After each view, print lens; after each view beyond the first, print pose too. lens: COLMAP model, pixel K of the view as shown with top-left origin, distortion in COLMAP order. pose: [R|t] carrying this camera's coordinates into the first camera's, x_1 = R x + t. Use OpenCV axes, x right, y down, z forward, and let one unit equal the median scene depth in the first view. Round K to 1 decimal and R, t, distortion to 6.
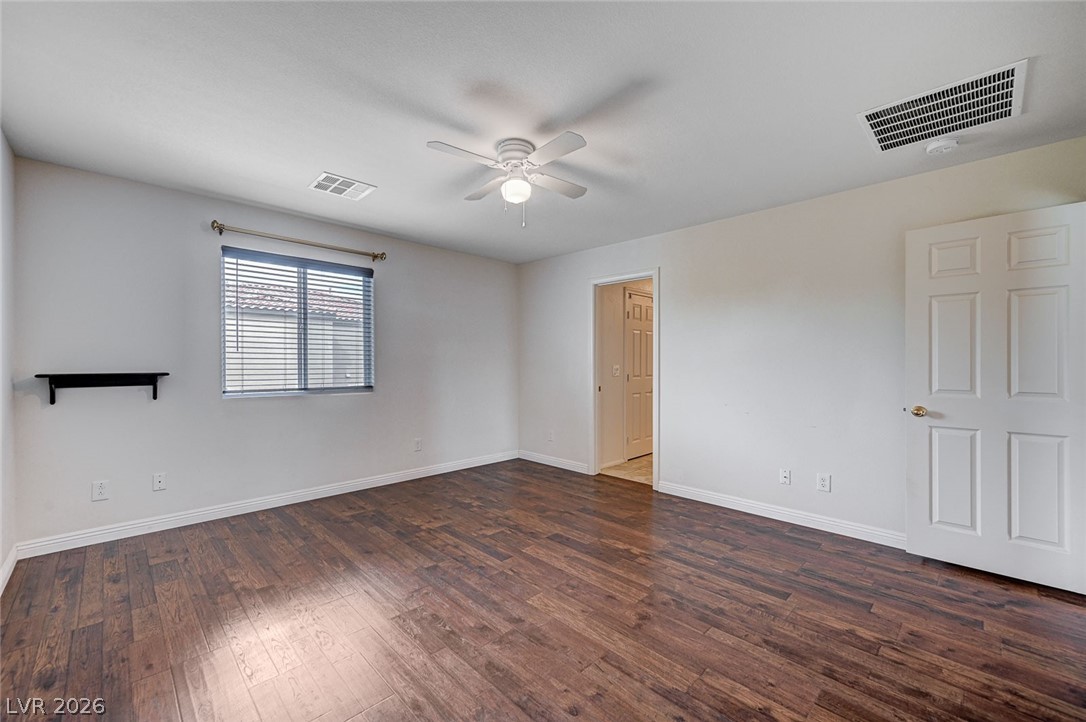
lens RADIAL K [[446.7, 0, 544.6], [0, 446.7, 360.5], [0, 0, 1]] dist [-0.003741, -0.000418]
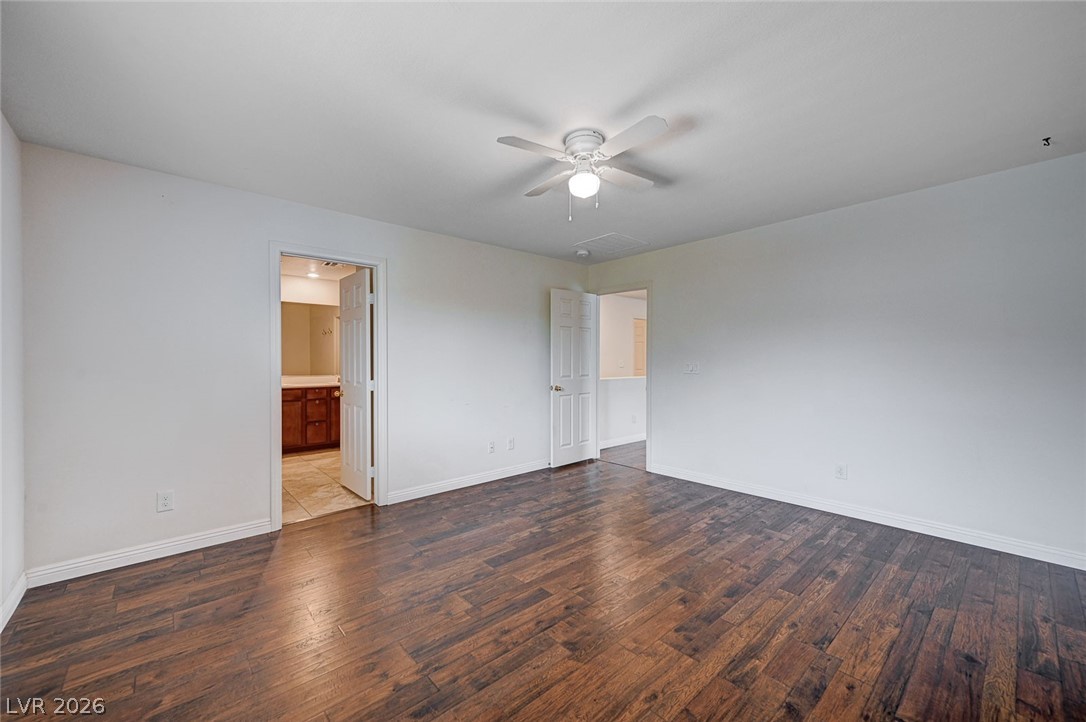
lens RADIAL K [[438.1, 0, 527.1], [0, 438.1, 357.6], [0, 0, 1]] dist [-0.001340, -0.000219]
pose [[0.052930, 0.003209, 0.998593, -0.899733], [0.008299, 0.999959, -0.003653, -0.005508], [-0.998564, 0.008481, 0.052901, 0.952322]]
